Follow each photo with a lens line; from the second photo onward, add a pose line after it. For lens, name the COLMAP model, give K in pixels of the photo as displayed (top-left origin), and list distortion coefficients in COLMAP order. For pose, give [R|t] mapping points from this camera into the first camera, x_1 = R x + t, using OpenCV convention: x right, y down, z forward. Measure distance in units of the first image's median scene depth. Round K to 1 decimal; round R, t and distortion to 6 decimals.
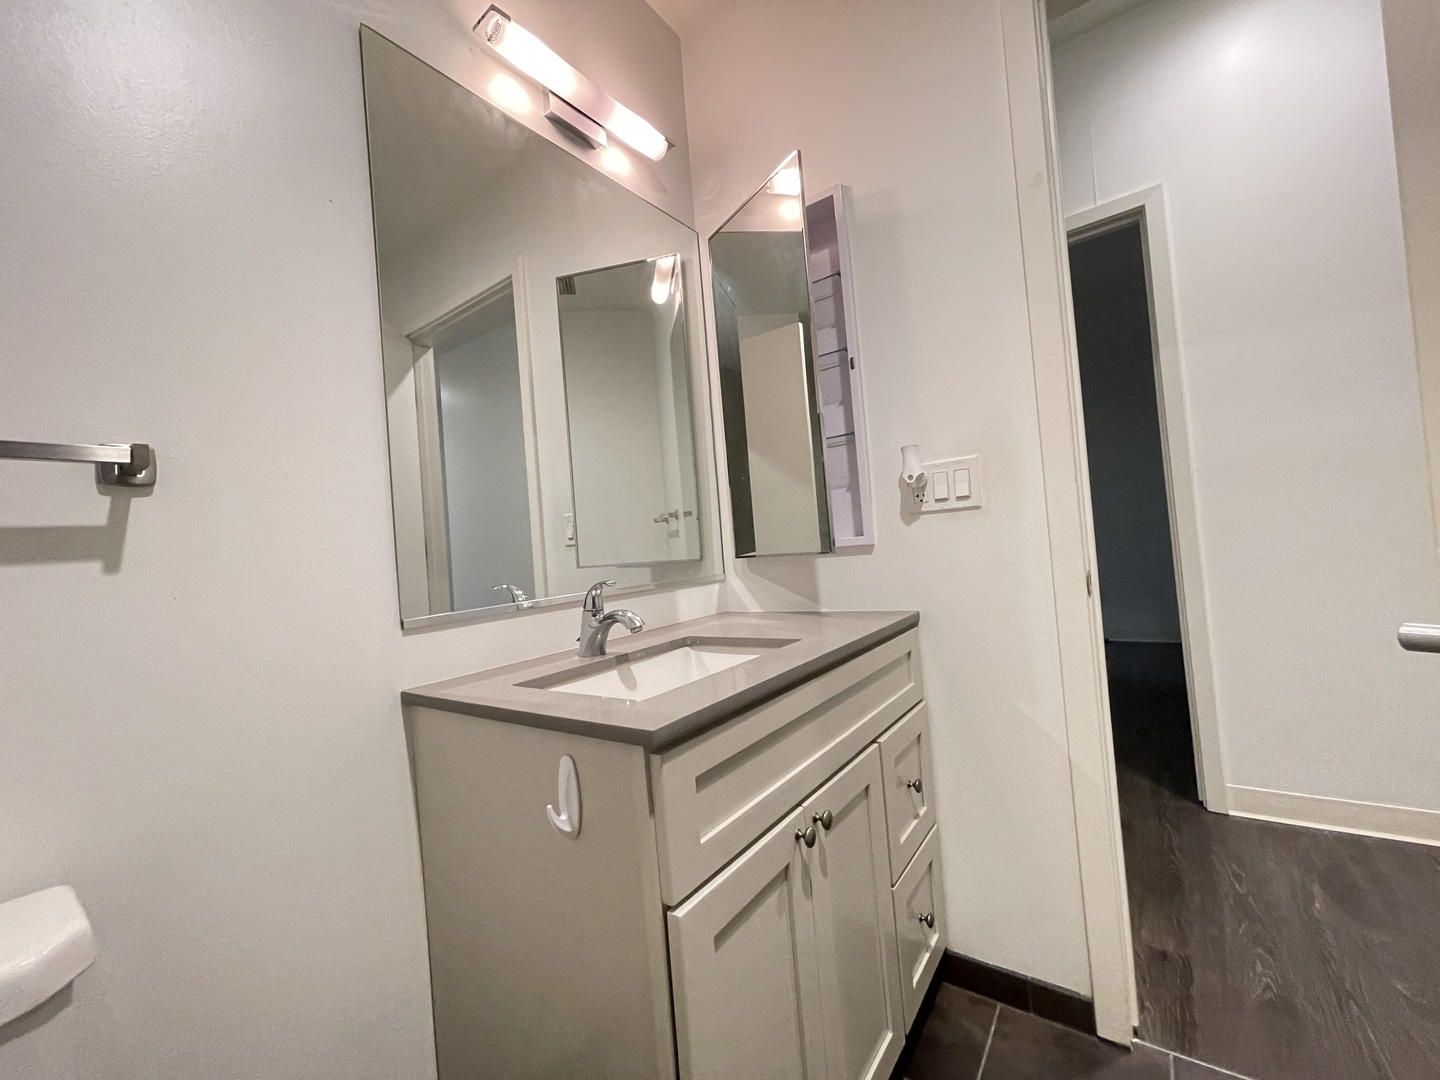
lens RADIAL K [[582.8, 0, 714.9], [0, 582.8, 537.5], [0, 0, 1]] dist [-0.000861, -0.000285]
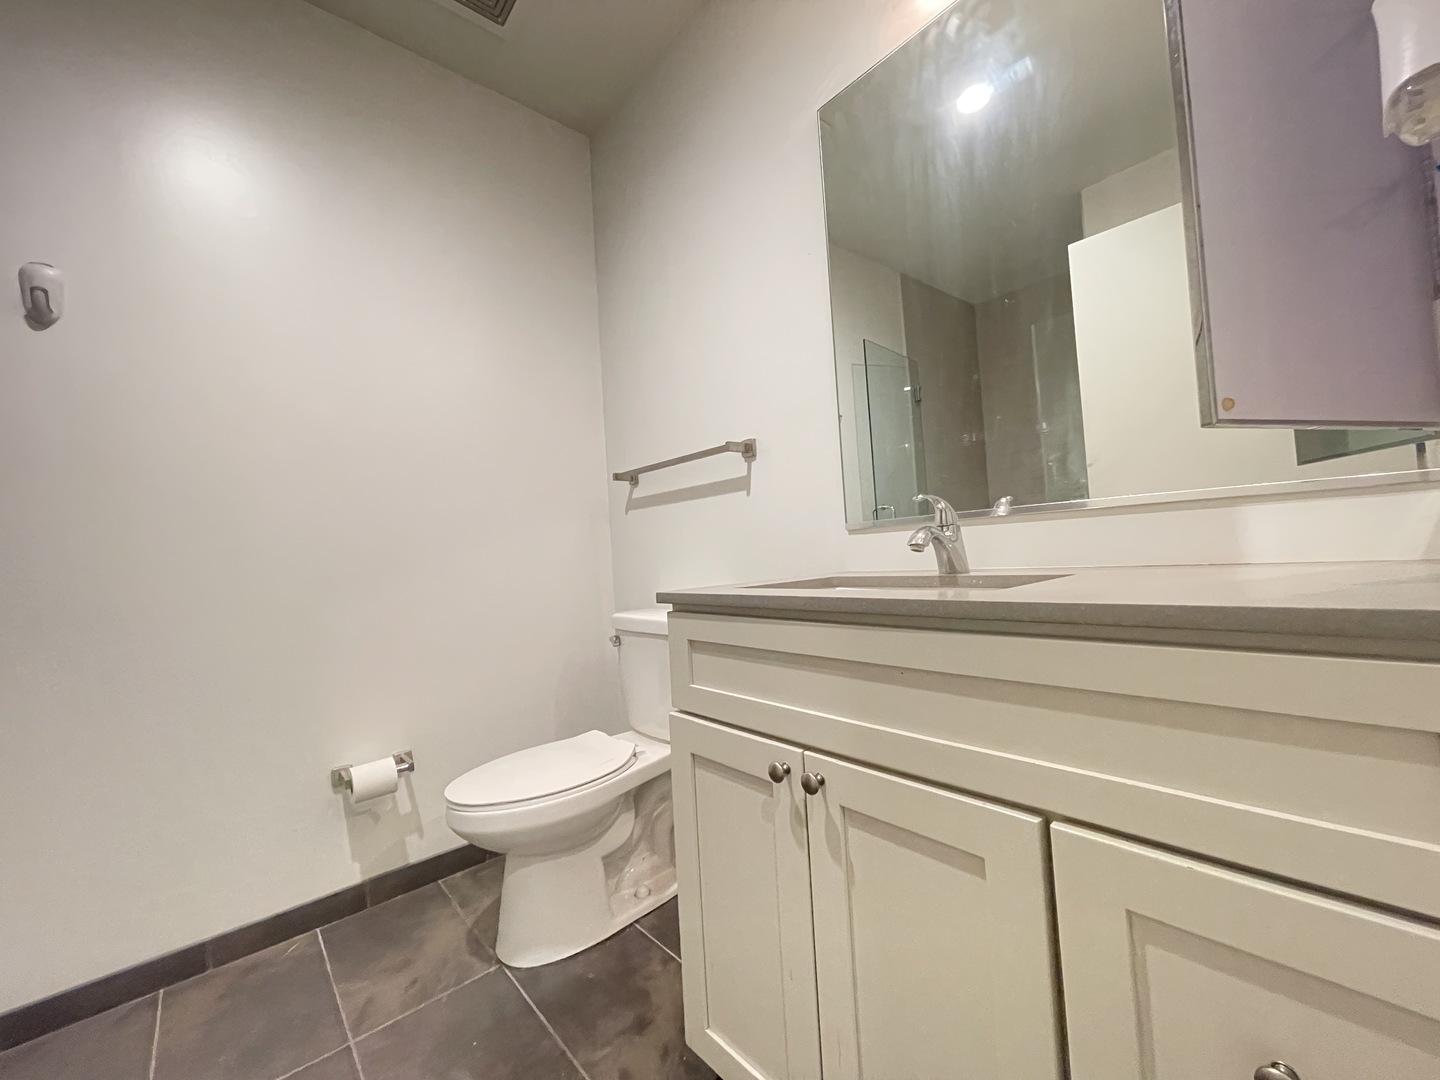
lens RADIAL K [[582.8, 0, 714.9], [0, 582.8, 537.5], [0, 0, 1]] dist [-0.000861, -0.000285]
pose [[-0.211783, 0.065668, -0.975108, 0.201202], [0.088465, 0.994932, 0.047789, 0.016600], [0.973305, -0.076142, -0.216519, 0.214213]]
